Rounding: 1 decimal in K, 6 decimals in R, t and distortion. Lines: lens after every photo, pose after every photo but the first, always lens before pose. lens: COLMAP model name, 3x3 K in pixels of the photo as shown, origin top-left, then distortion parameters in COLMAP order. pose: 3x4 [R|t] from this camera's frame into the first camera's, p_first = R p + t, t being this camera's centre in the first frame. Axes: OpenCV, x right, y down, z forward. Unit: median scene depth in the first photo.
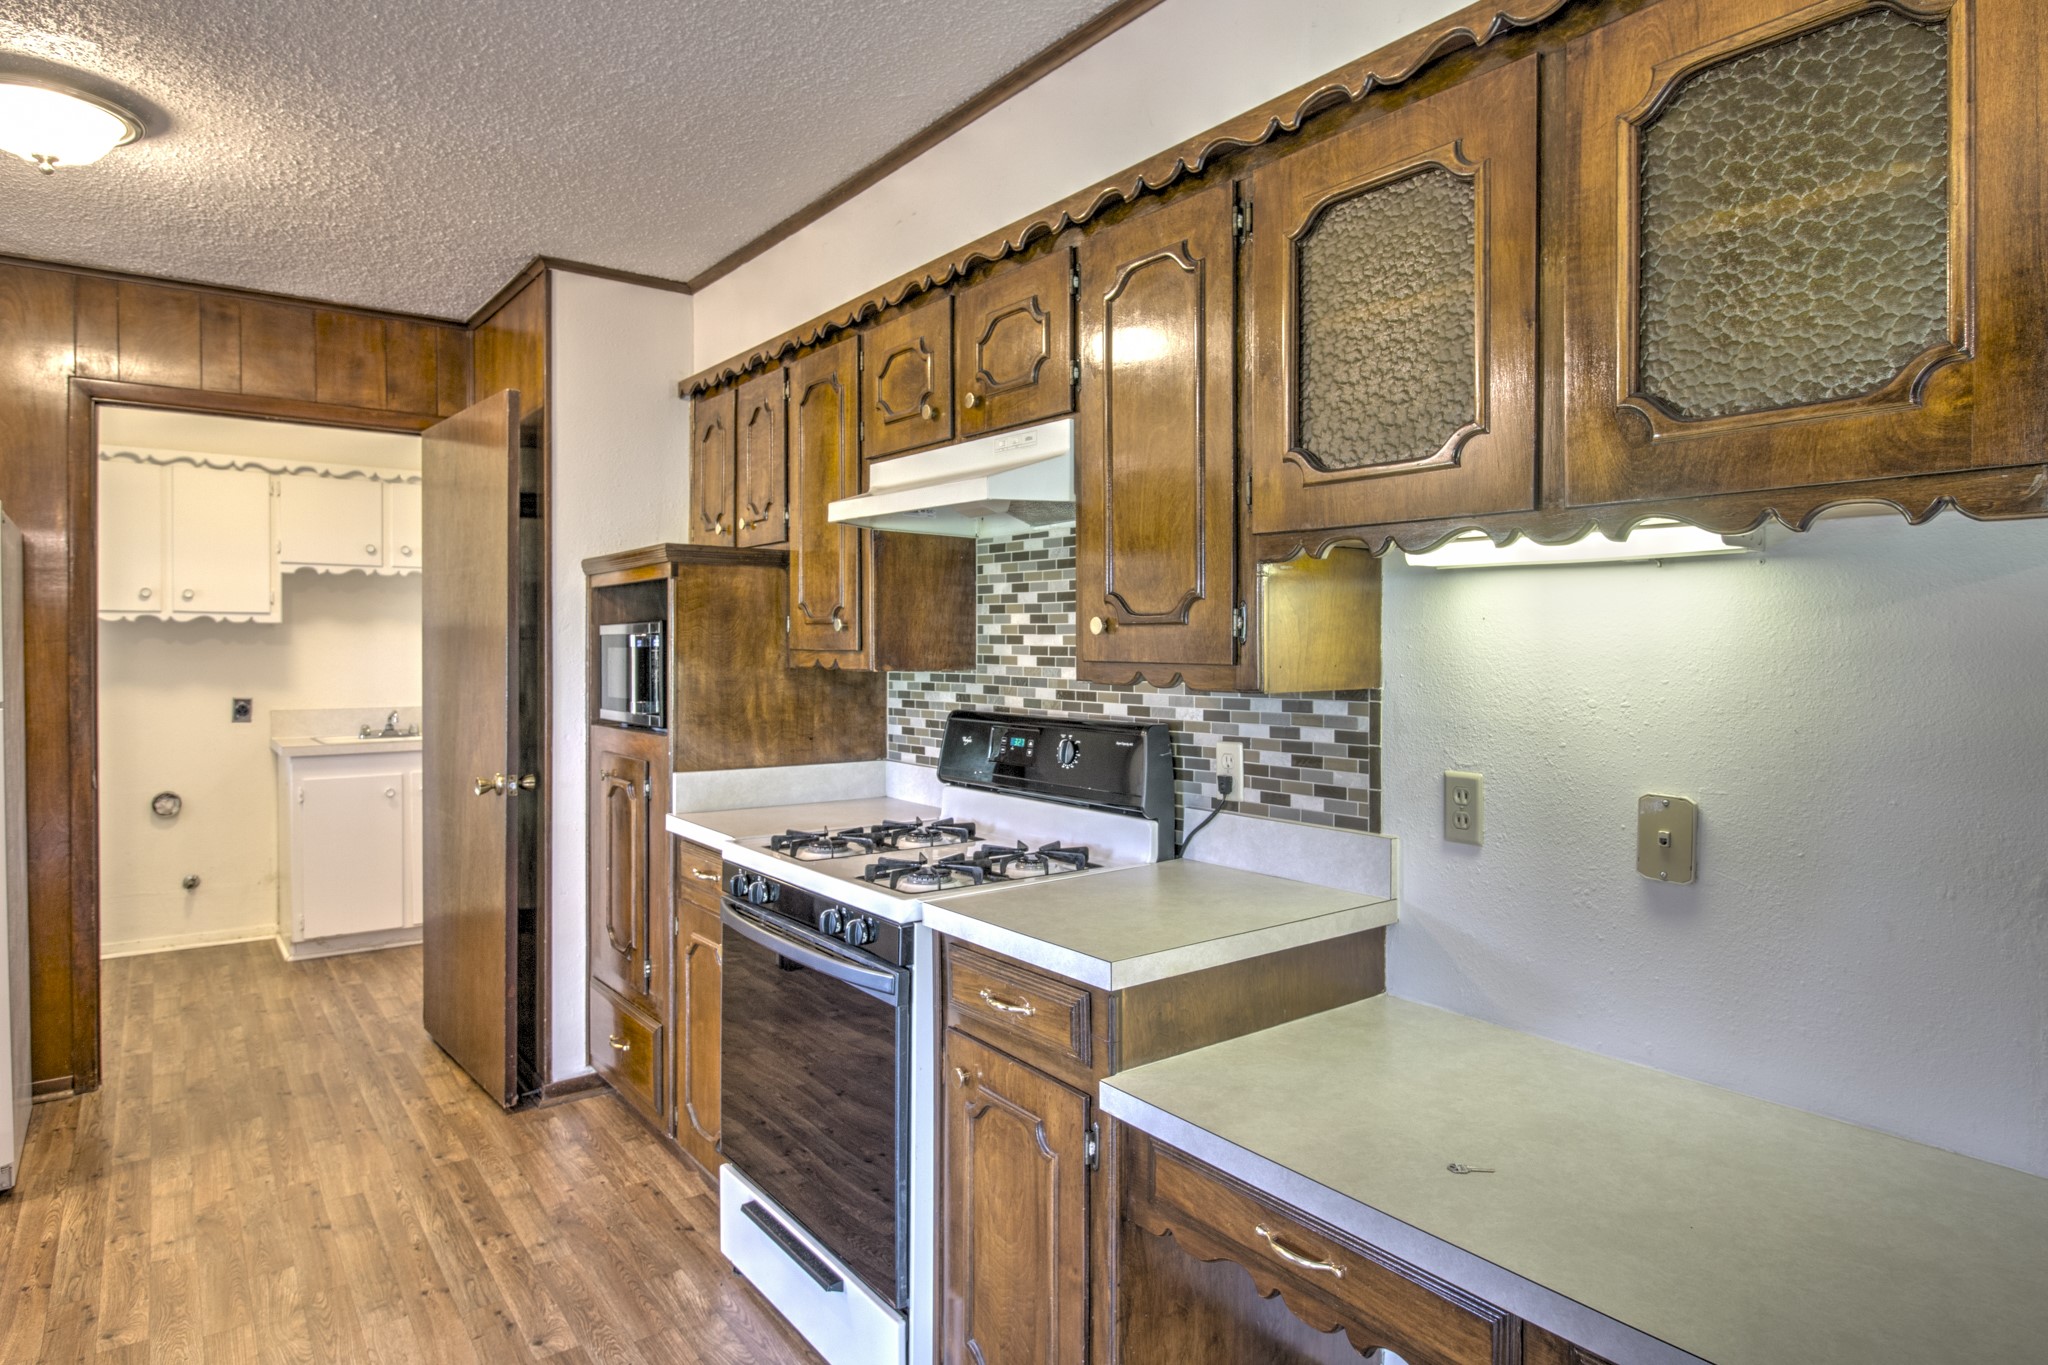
lens RADIAL K [[1162.6, 0, 1054.6], [0, 1162.6, 658.0], [0, 0, 1]] dist [0.000636, -0.002534]
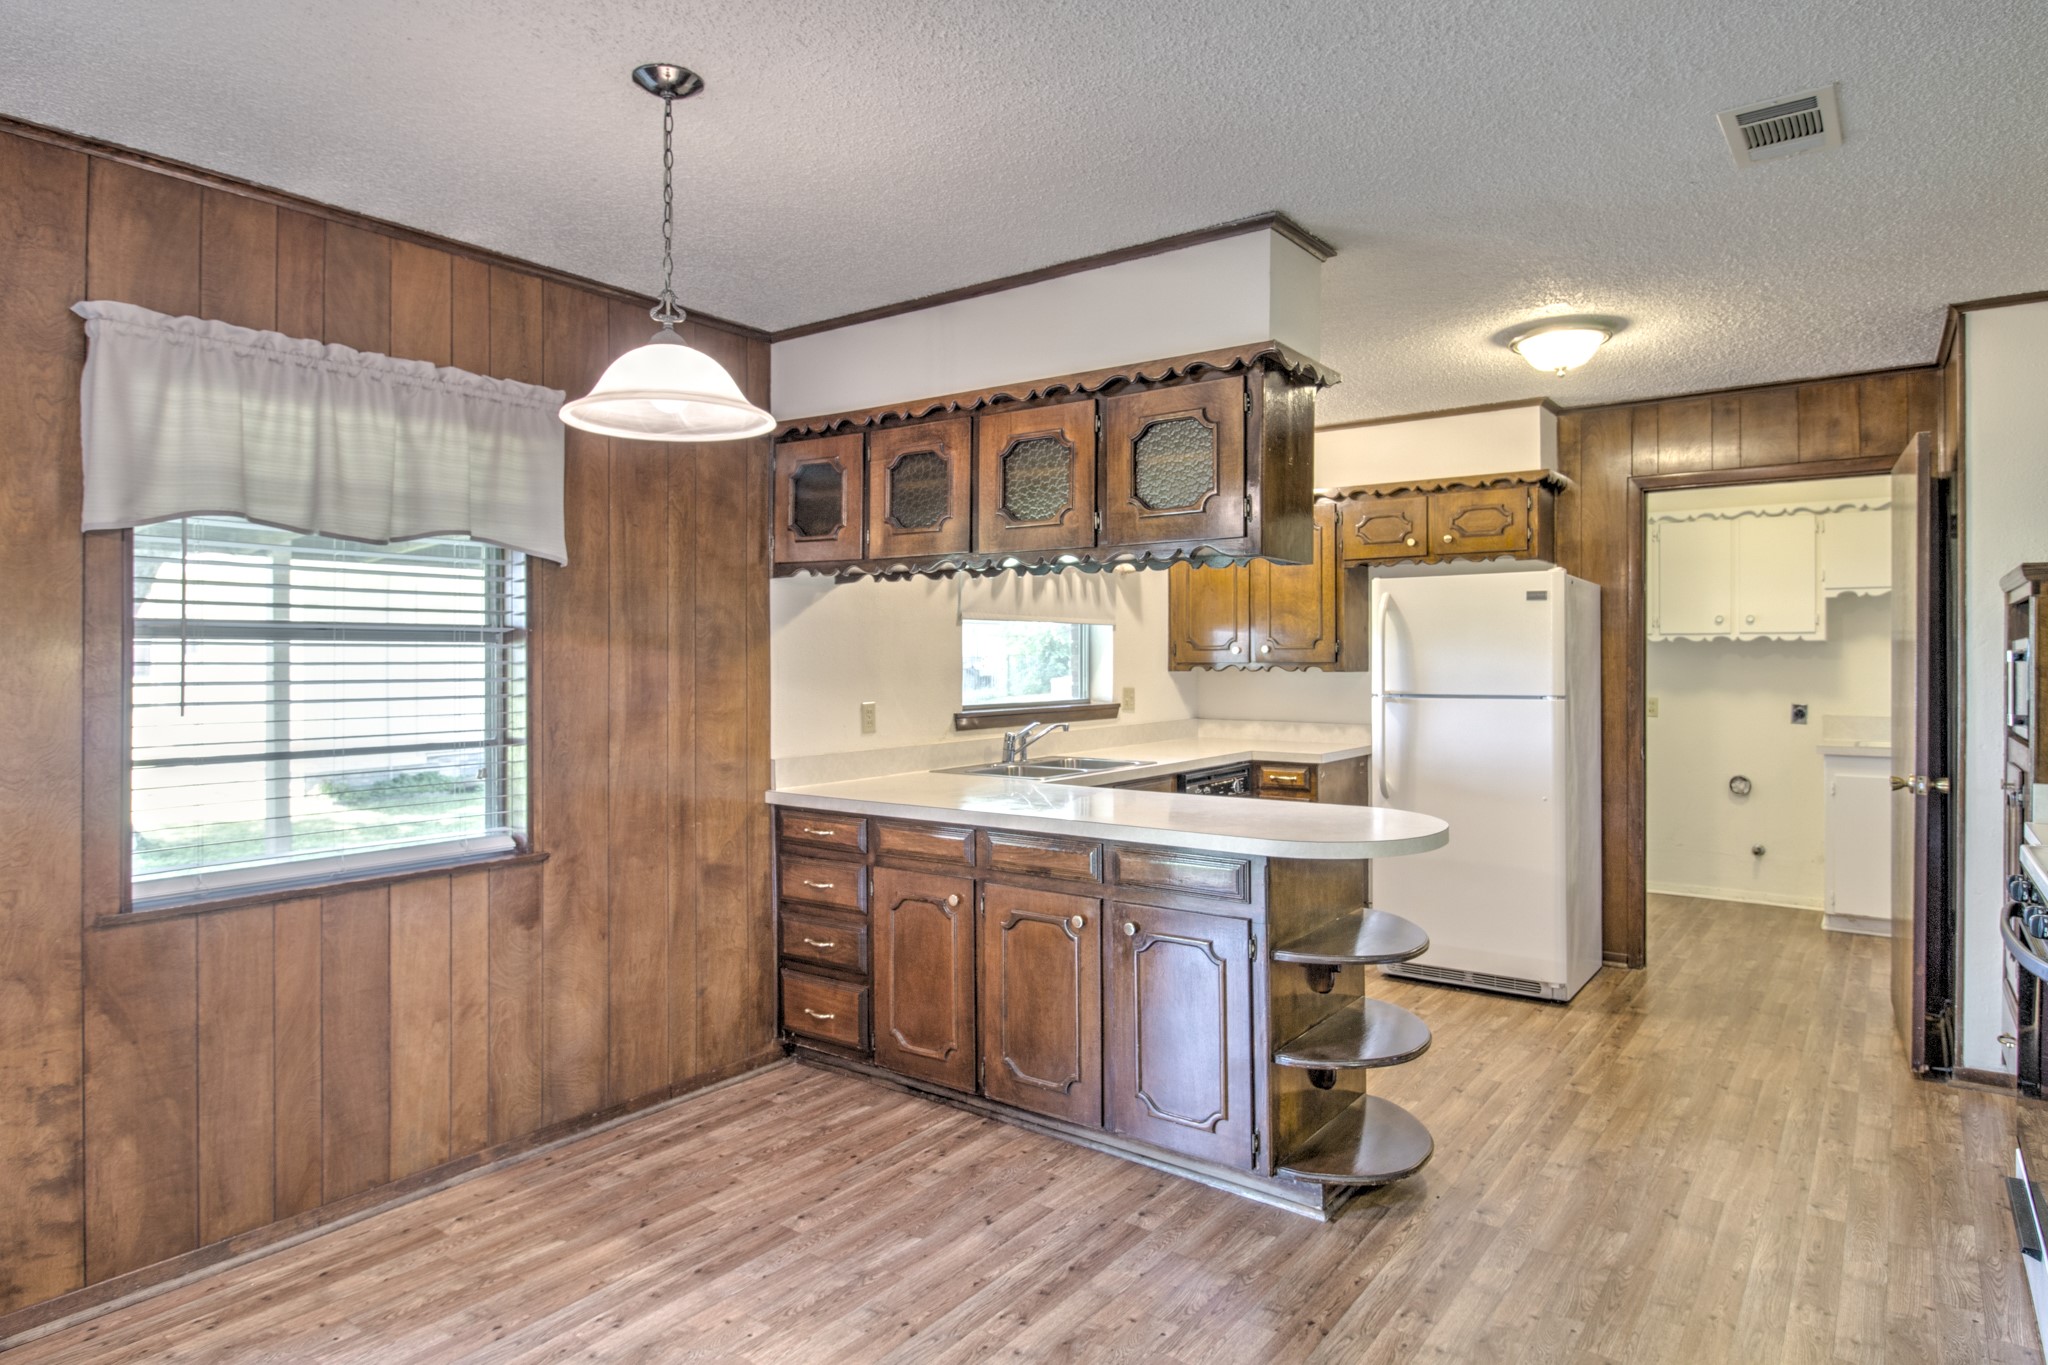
lens RADIAL K [[1162.6, 0, 1054.6], [0, 1162.6, 658.0], [0, 0, 1]] dist [0.000636, -0.002534]
pose [[0.281511, -0.000984, -0.959558, 0.409497], [-0.009577, 0.999947, -0.003835, -0.000884], [0.959510, 0.010269, 0.281486, -0.126948]]
